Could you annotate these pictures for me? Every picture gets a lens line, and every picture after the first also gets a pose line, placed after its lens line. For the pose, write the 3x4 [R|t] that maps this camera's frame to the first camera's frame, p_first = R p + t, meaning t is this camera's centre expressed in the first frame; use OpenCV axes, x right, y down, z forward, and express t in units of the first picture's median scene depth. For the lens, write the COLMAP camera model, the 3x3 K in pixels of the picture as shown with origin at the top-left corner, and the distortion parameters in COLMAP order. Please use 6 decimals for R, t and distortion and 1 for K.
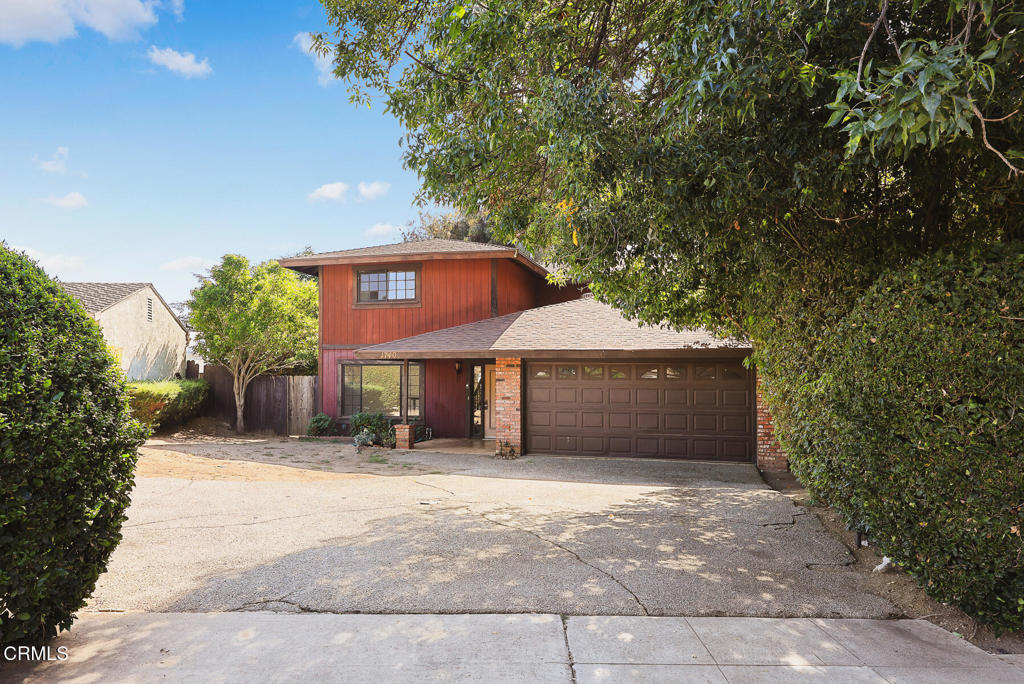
lens RADIAL K [[584.2, 0, 512.4], [0, 584.2, 356.5], [0, 0, 1]] dist [0.030131, -0.000007]
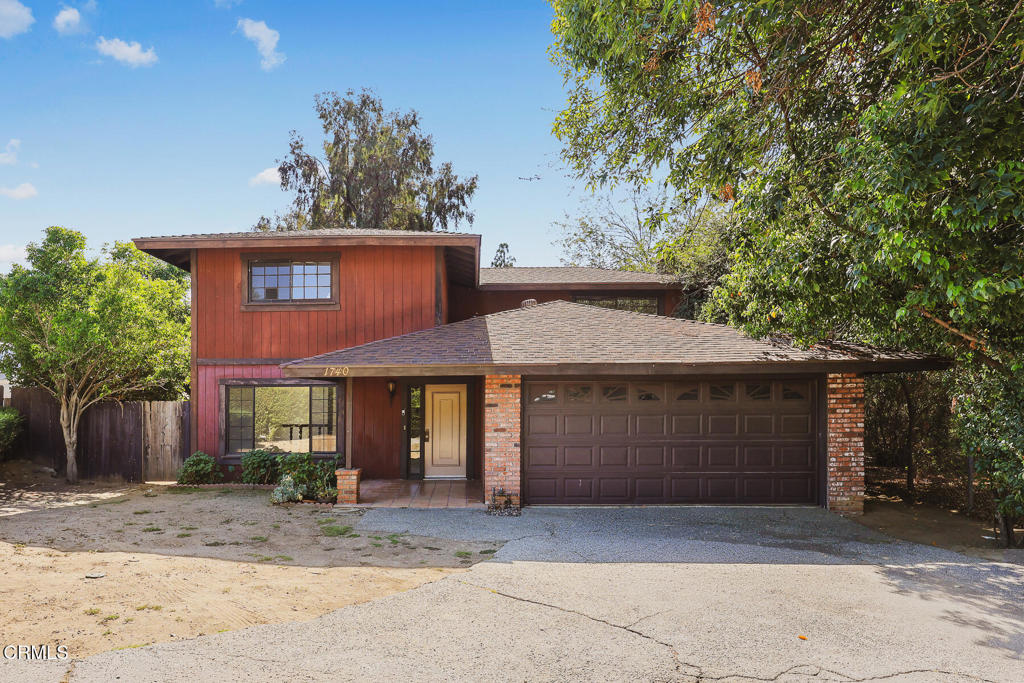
lens RADIAL K [[599.2, 0, 512.3], [0, 599.2, 383.2], [0, 0, 1]] dist [-0.002898, 0.000124]
pose [[0.973775, -0.003343, 0.227490, -0.114411], [0.001051, 0.999947, 0.010198, 0.003603], [-0.227512, -0.009691, 0.973727, 0.183613]]
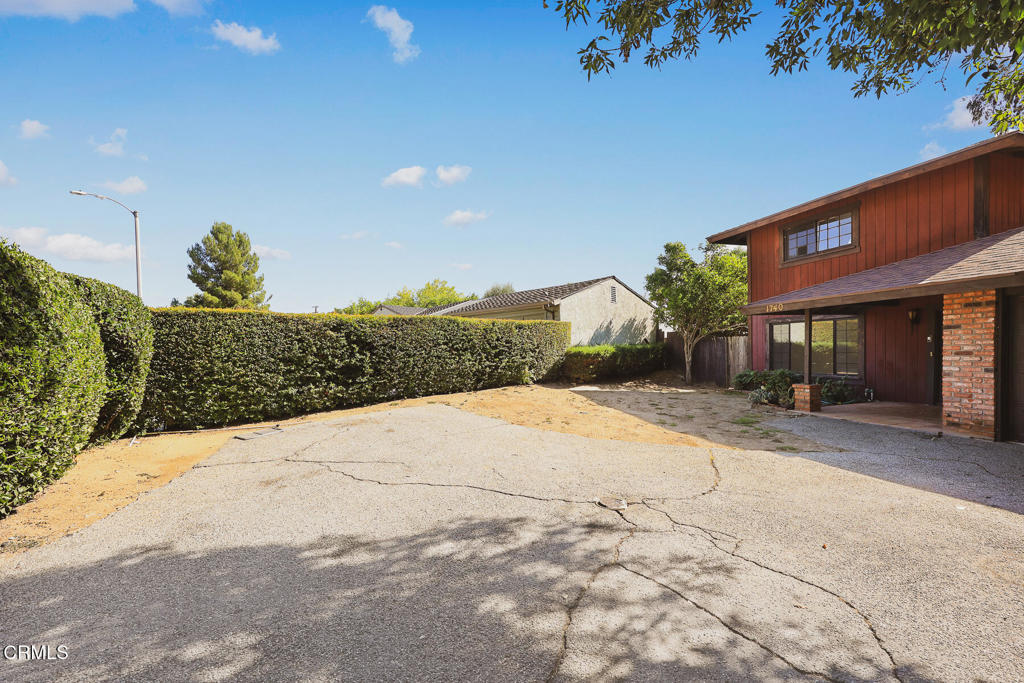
lens RADIAL K [[410.9, 0, 512.0], [0, 410.9, 362.5], [0, 0, 1]] dist [0.000908, 0.000069]
pose [[0.565480, 0.004937, -0.824747, 0.059488], [0.064964, 0.996609, 0.050508, 0.016465], [0.822200, -0.082141, 0.563241, 0.205444]]
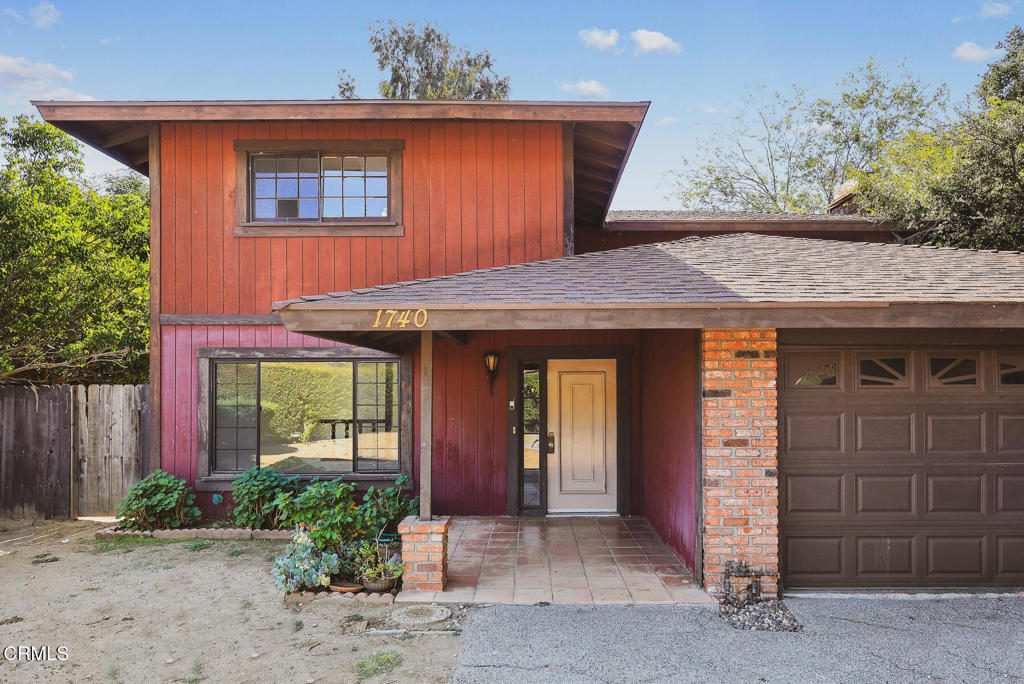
lens RADIAL K [[687.4, 0, 646.3], [0, 687.4, 383.7], [0, 0, 1]] dist [0.005186, -0.002665]
pose [[0.957255, -0.004798, 0.289205, -0.129407], [-0.004783, 0.999463, 0.032412, 0.014325], [-0.289205, -0.032410, 0.956718, 0.416473]]
